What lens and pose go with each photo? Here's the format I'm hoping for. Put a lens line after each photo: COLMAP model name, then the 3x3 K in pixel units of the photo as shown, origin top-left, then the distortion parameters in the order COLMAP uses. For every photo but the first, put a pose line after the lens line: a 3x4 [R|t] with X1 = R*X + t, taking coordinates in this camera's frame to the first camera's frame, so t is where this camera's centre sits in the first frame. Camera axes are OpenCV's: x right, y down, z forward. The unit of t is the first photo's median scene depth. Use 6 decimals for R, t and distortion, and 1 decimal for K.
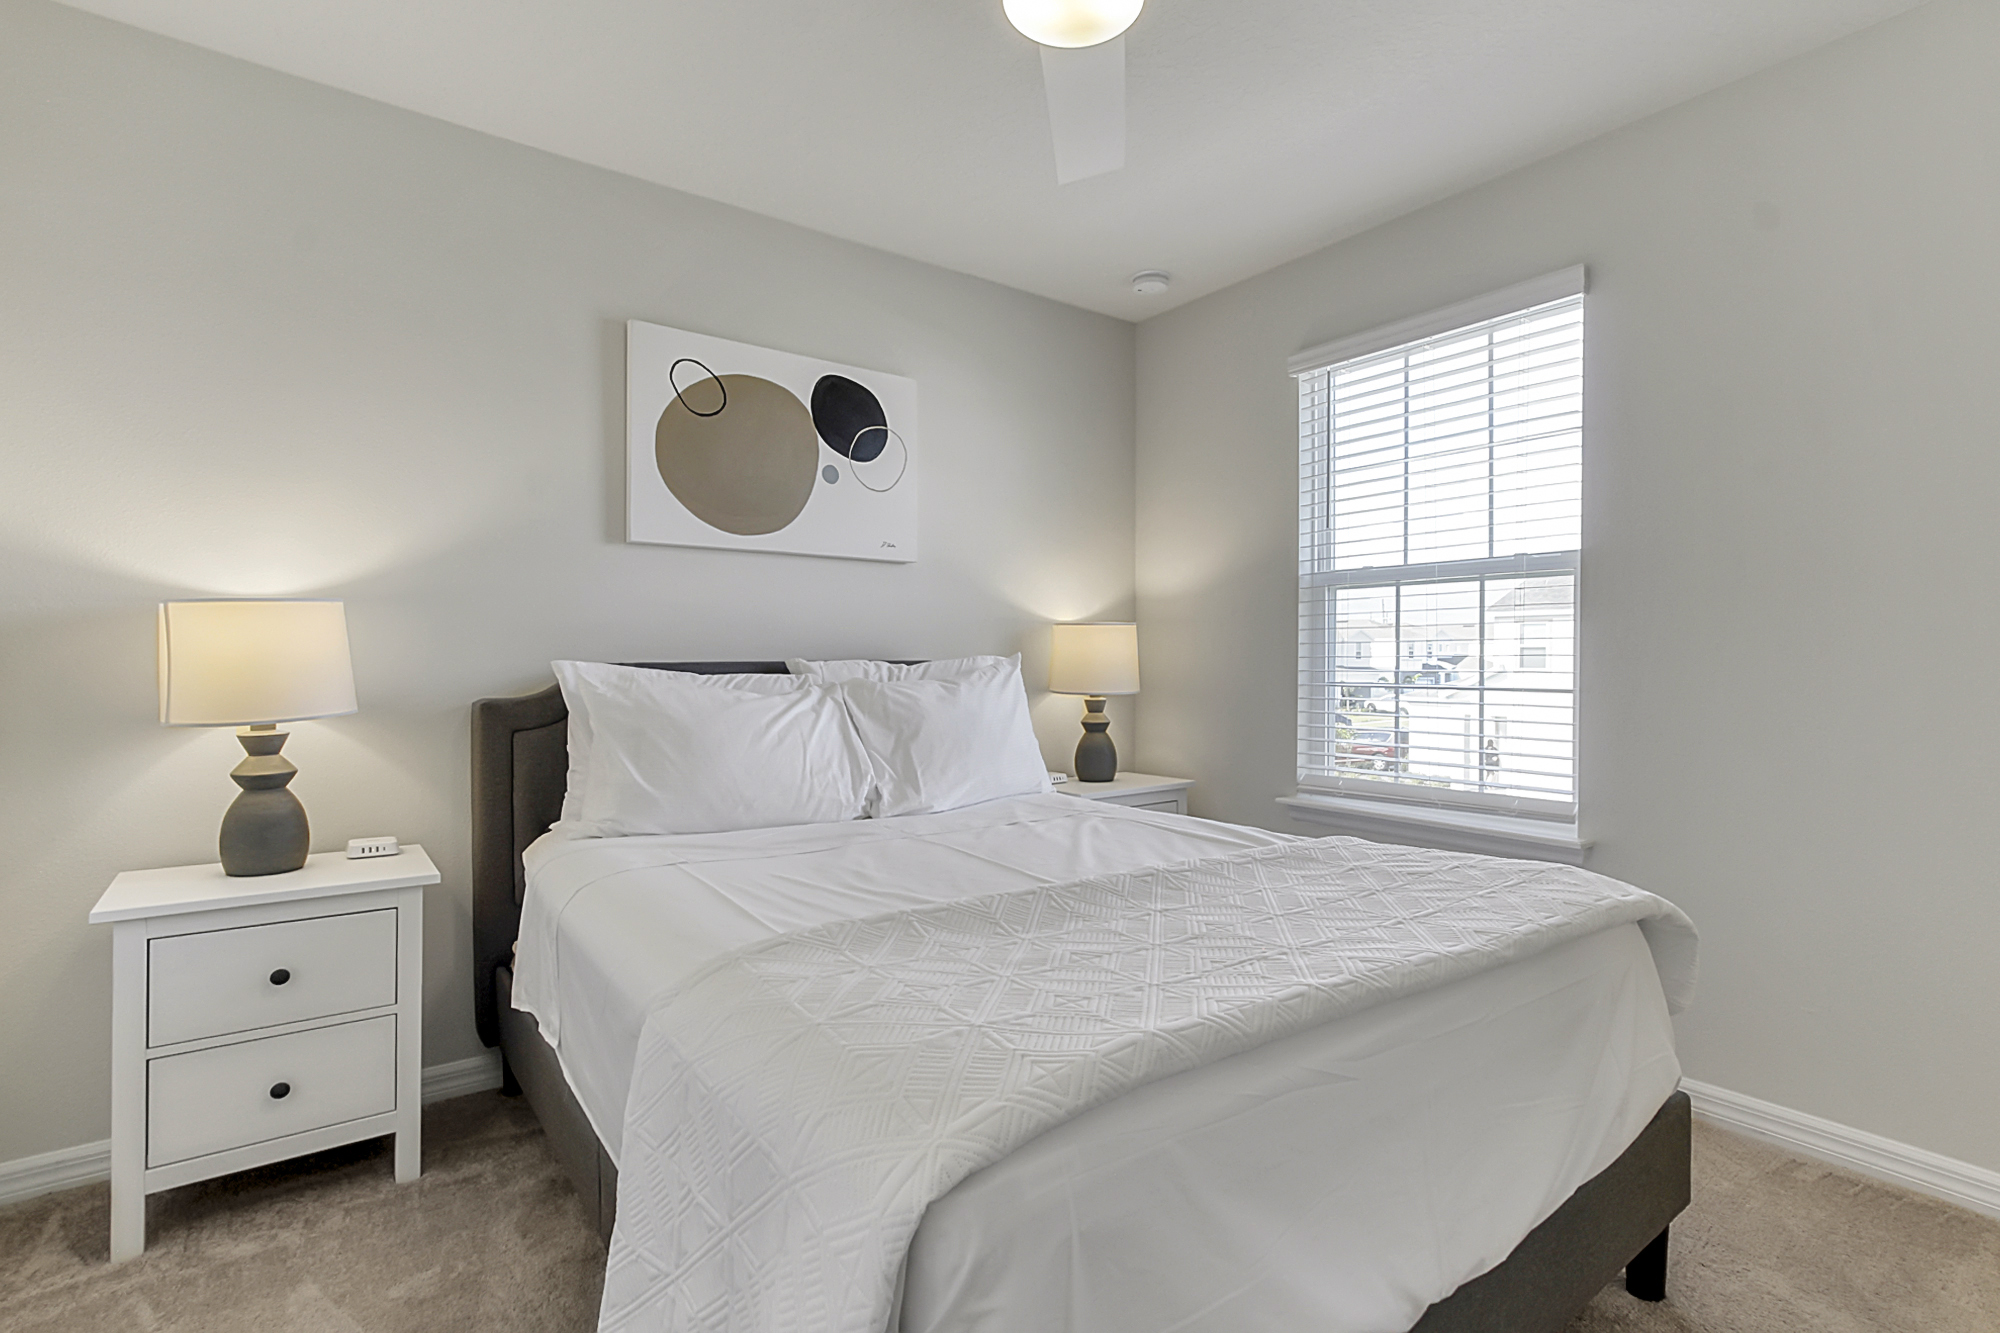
lens RADIAL K [[951.1, 0, 1003.8], [0, 951.1, 657.5], [0, 0, 1]] dist [0.000448, 0.000480]
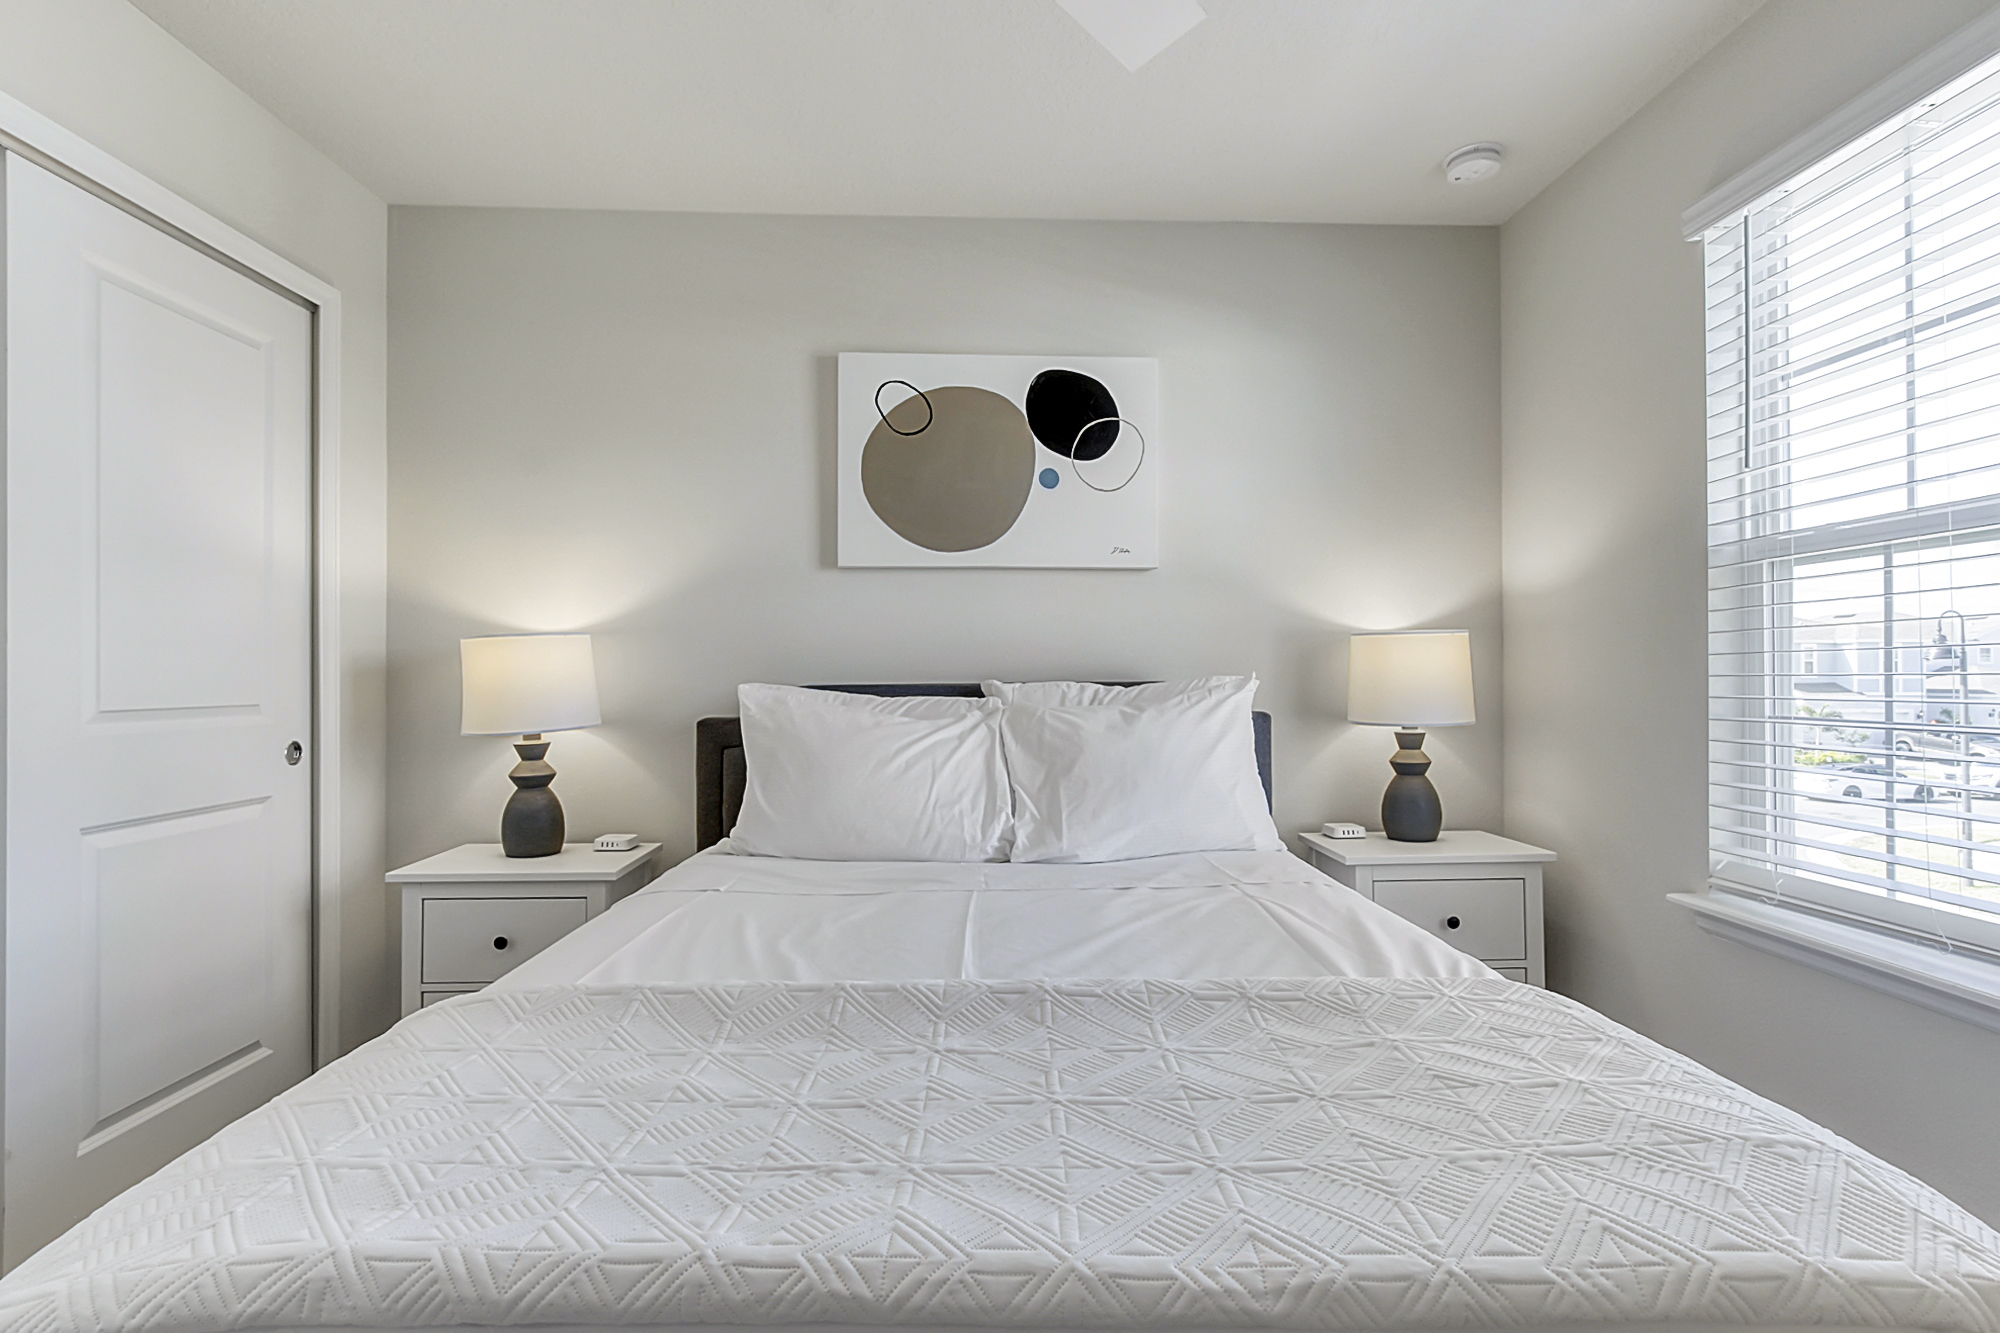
lens RADIAL K [[945.8, 0, 1004.4], [0, 945.8, 667.3], [0, 0, 1]] dist [-0.023276, 0.036964]
pose [[0.830105, -0.009179, -0.557532, 0.324822], [0.004201, 0.999939, -0.010208, -0.002126], [0.557592, 0.006132, 0.830093, 0.252903]]
